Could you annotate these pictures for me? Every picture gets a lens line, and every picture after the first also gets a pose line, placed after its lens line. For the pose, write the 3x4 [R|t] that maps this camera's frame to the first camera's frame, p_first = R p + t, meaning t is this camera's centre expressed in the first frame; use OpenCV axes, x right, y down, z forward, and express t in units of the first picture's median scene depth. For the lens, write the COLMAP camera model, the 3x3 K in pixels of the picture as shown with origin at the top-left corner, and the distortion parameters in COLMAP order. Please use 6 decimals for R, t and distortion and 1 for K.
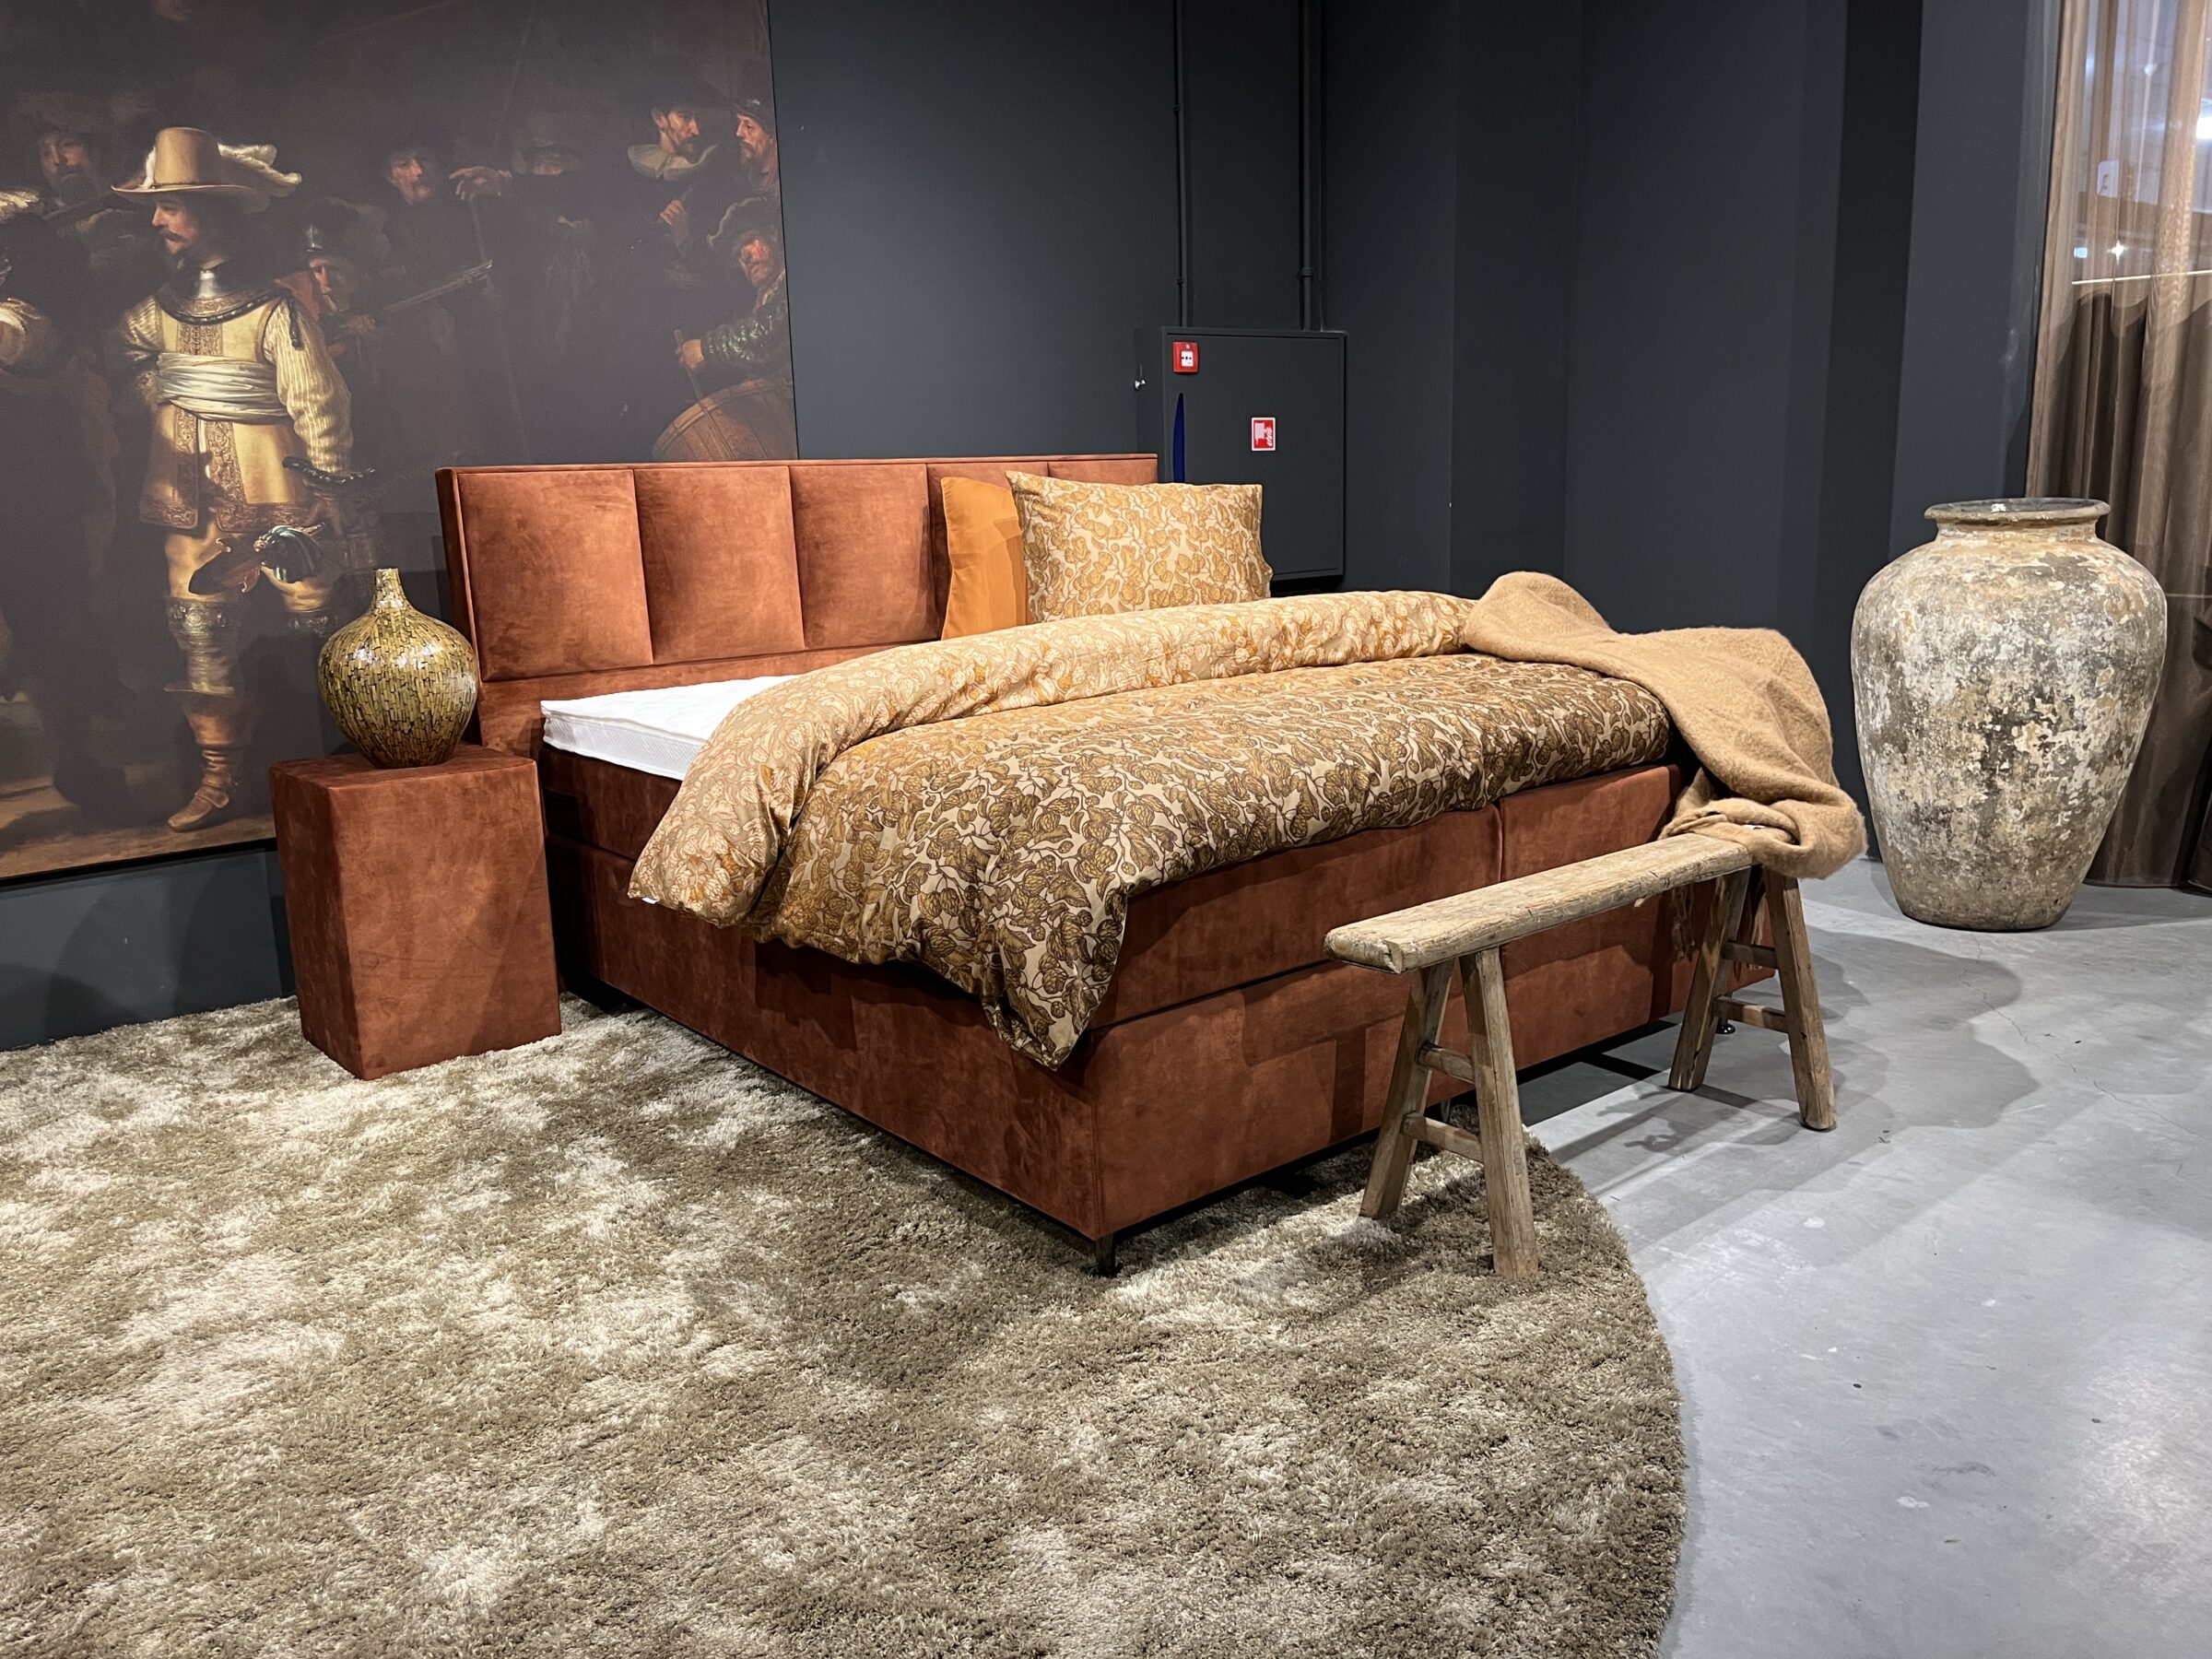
lens RADIAL K [[1666.6, 0, 1105.2], [0, 1666.6, 835.8], [0, 0, 1]] dist [0.058075, -0.087695]
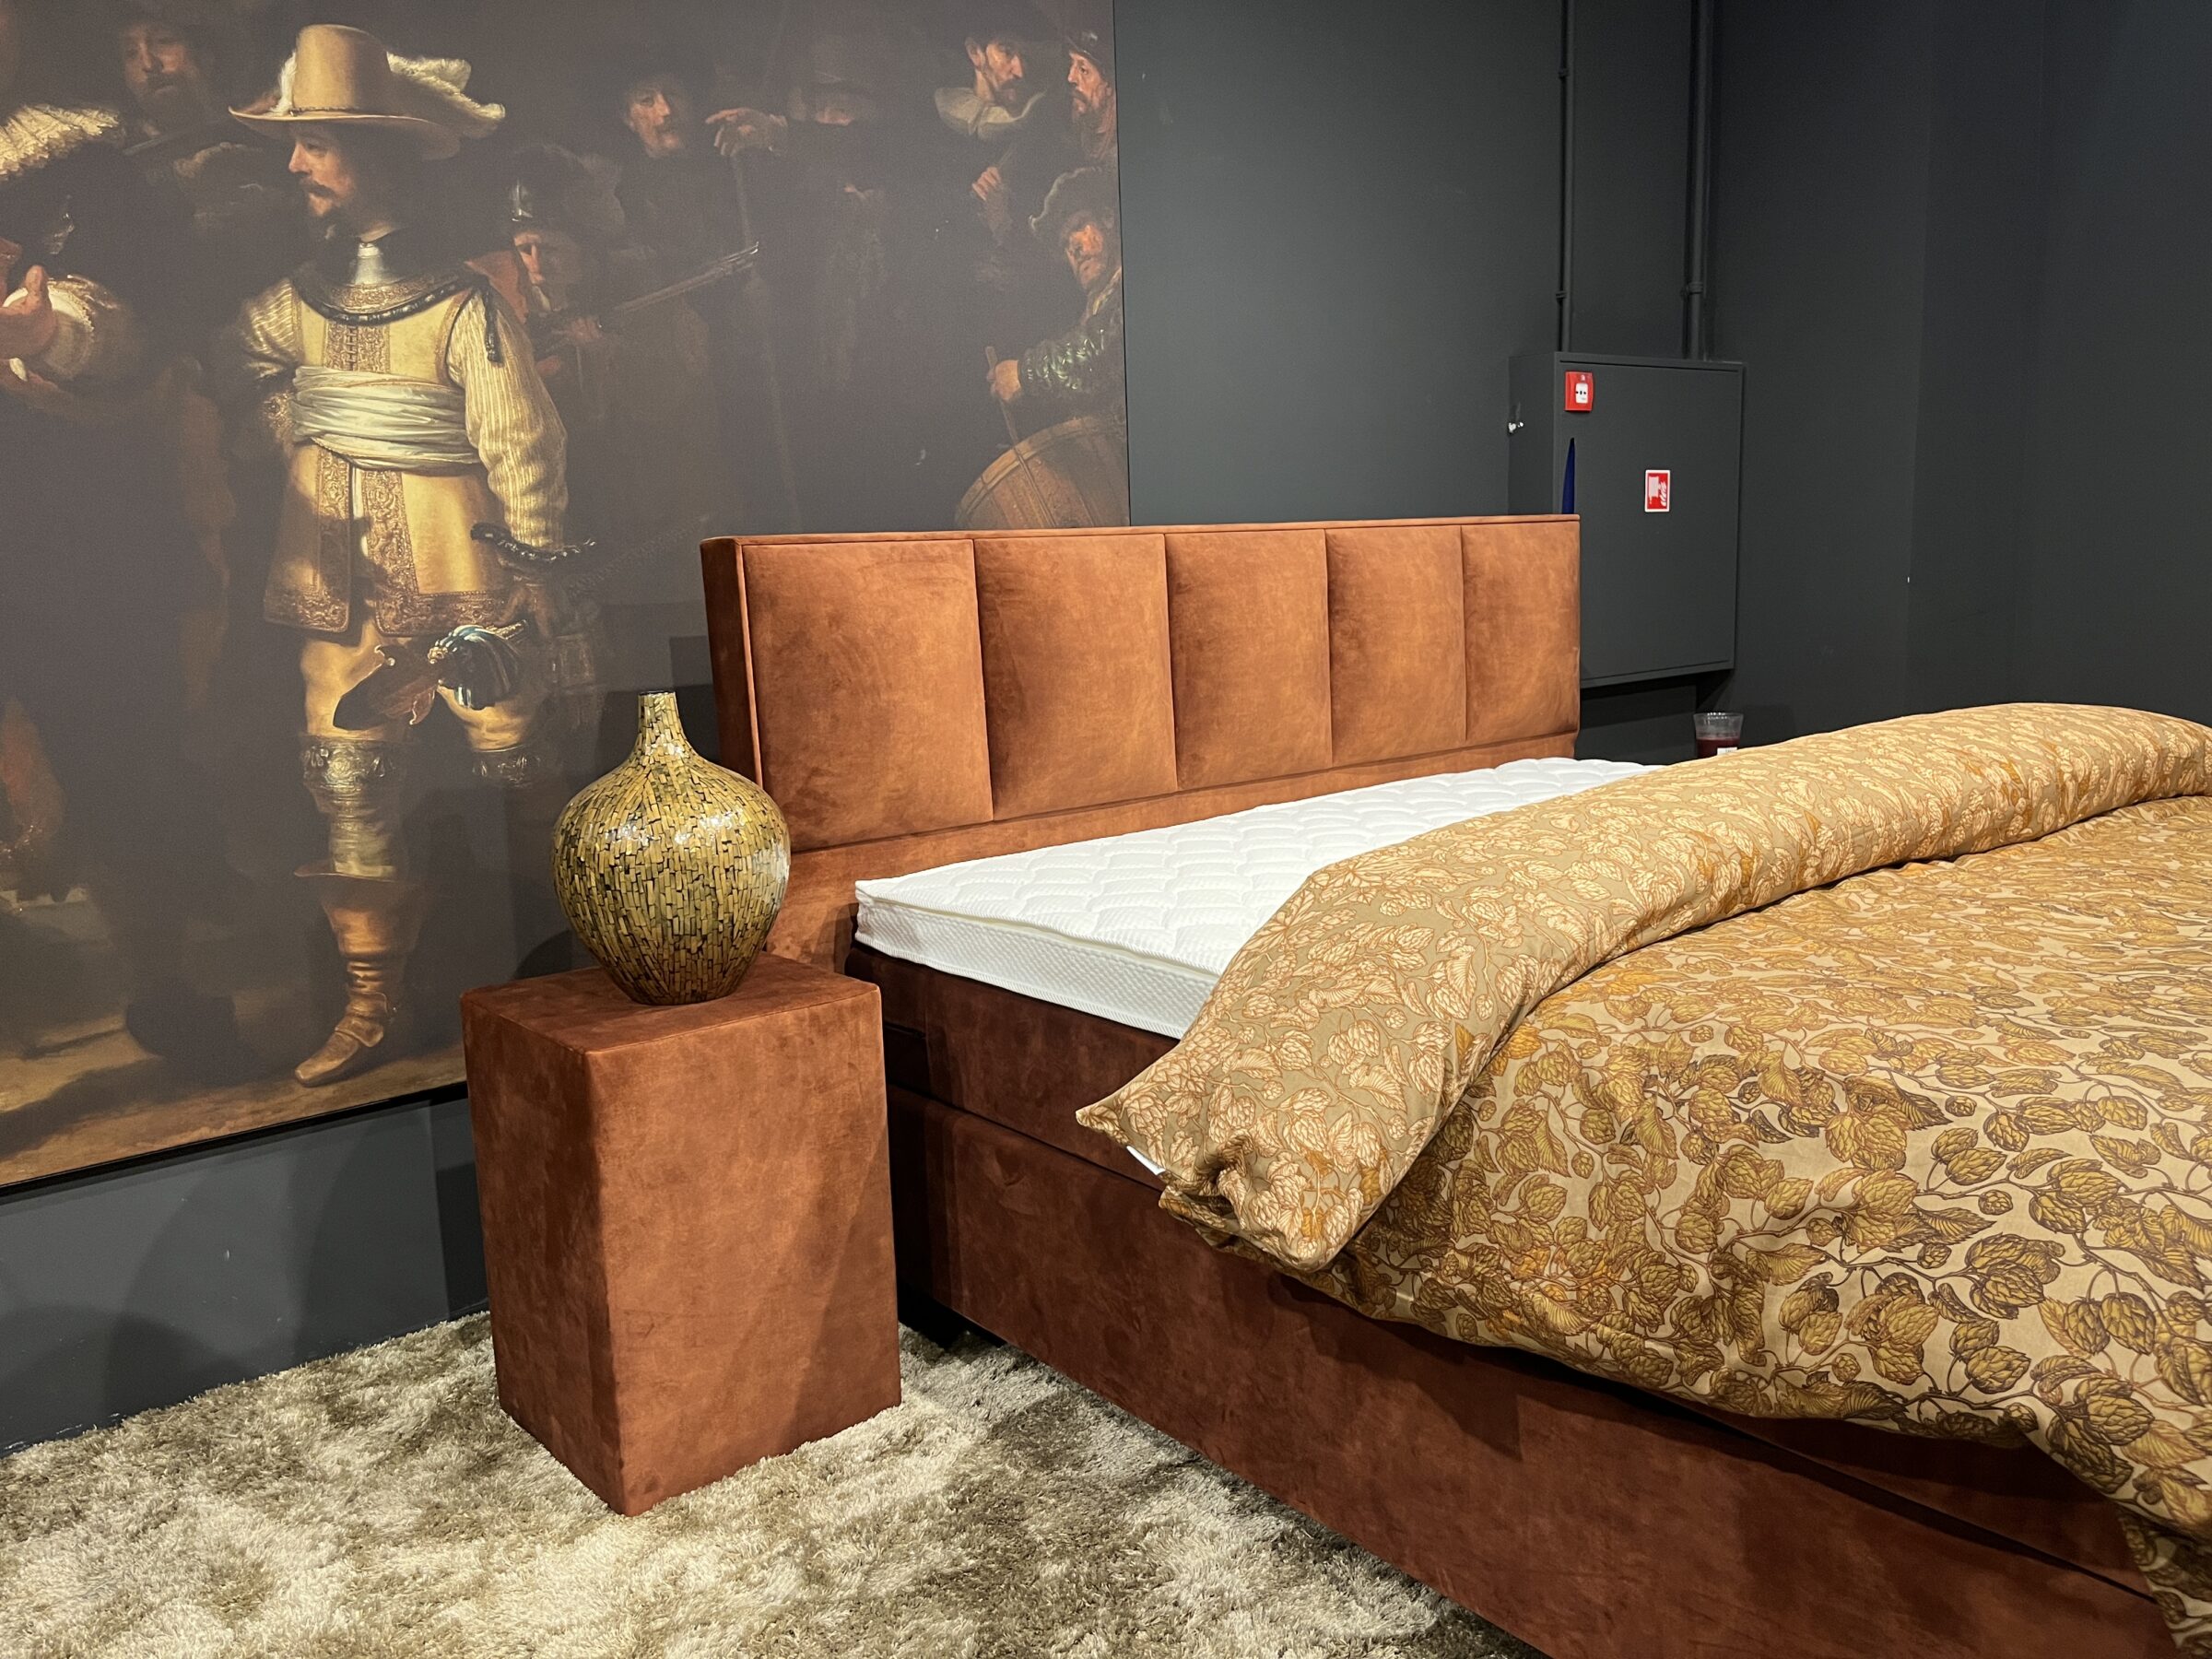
lens RADIAL K [[1666.6, 0, 1108.9], [0, 1666.6, 846.9], [0, 0, 1]] dist [0.058075, -0.087695]
pose [[0.999964, -0.007989, 0.002925, -0.239044], [0.008098, 0.999191, -0.039393, -0.068315], [-0.002608, 0.039415, 0.999220, 0.336619]]
